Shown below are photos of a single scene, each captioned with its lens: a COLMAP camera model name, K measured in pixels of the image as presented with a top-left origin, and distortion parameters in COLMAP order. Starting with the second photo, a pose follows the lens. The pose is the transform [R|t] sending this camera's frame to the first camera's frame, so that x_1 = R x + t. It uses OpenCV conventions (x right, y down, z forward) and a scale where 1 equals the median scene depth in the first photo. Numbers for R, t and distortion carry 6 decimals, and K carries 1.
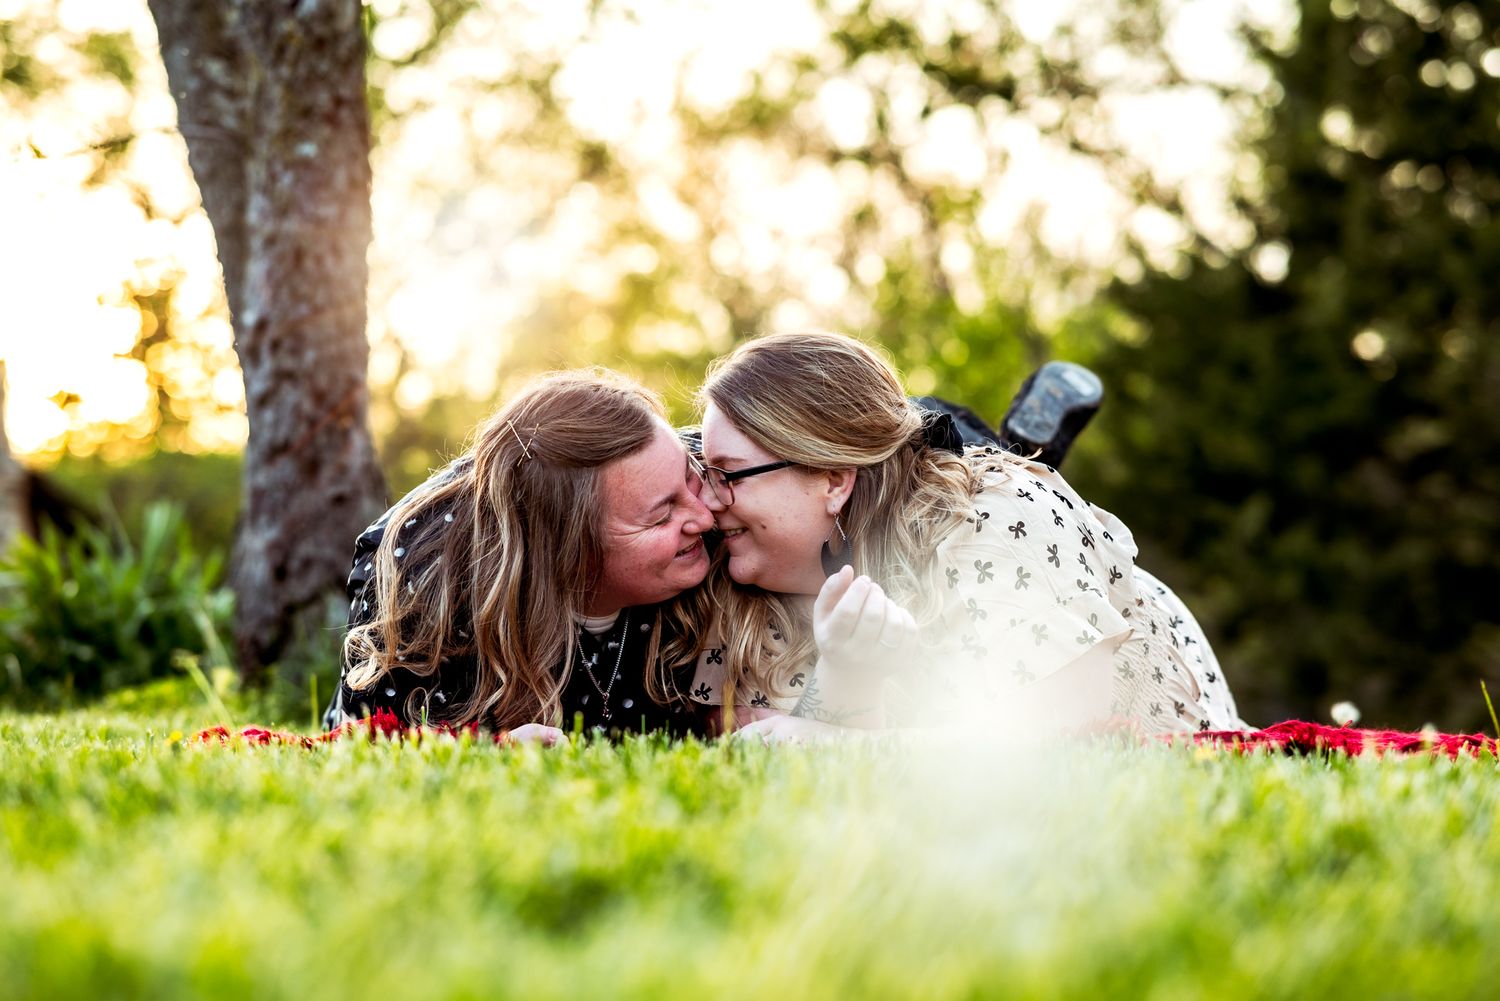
lens RADIAL K [[3700.0, 0, 750.0], [0, 3700.0, 500.5], [0, 0, 1]] dist [0.344134, -0.785222]
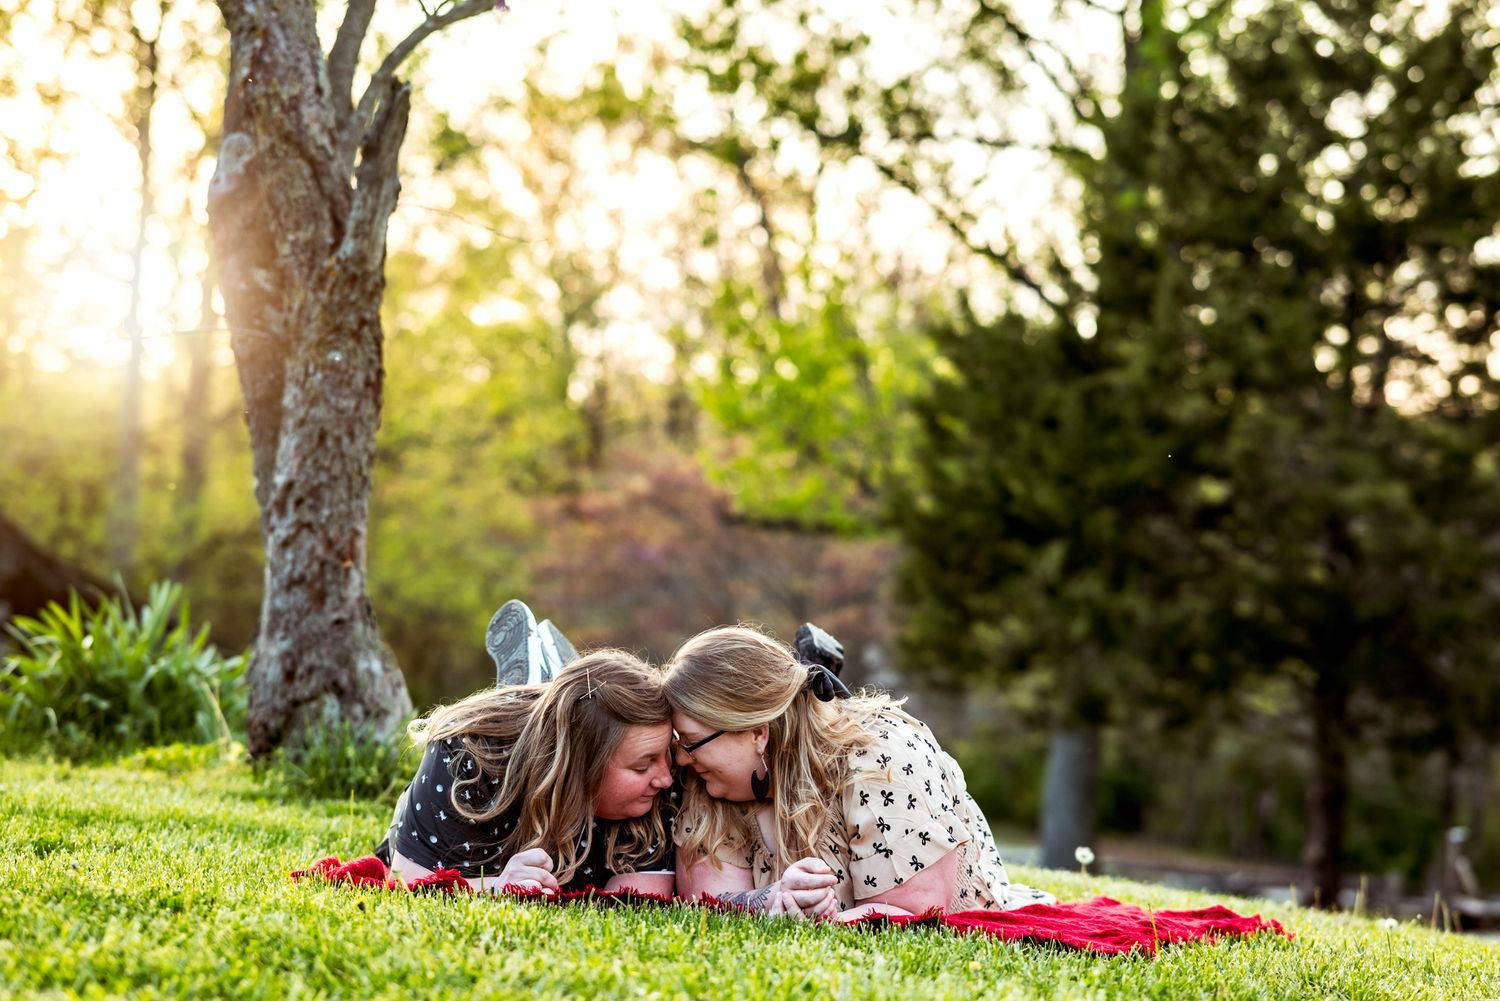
lens RADIAL K [[3600.0, 0, 750.0], [0, 3600.0, 500.5], [0, 0, 1]] dist [0.434276, -7.480899]
pose [[0.996269, 0.070647, 0.049576, -0.032742], [-0.070893, 0.997479, 0.003235, -0.057250], [-0.049223, -0.006738, 0.998765, -0.272101]]
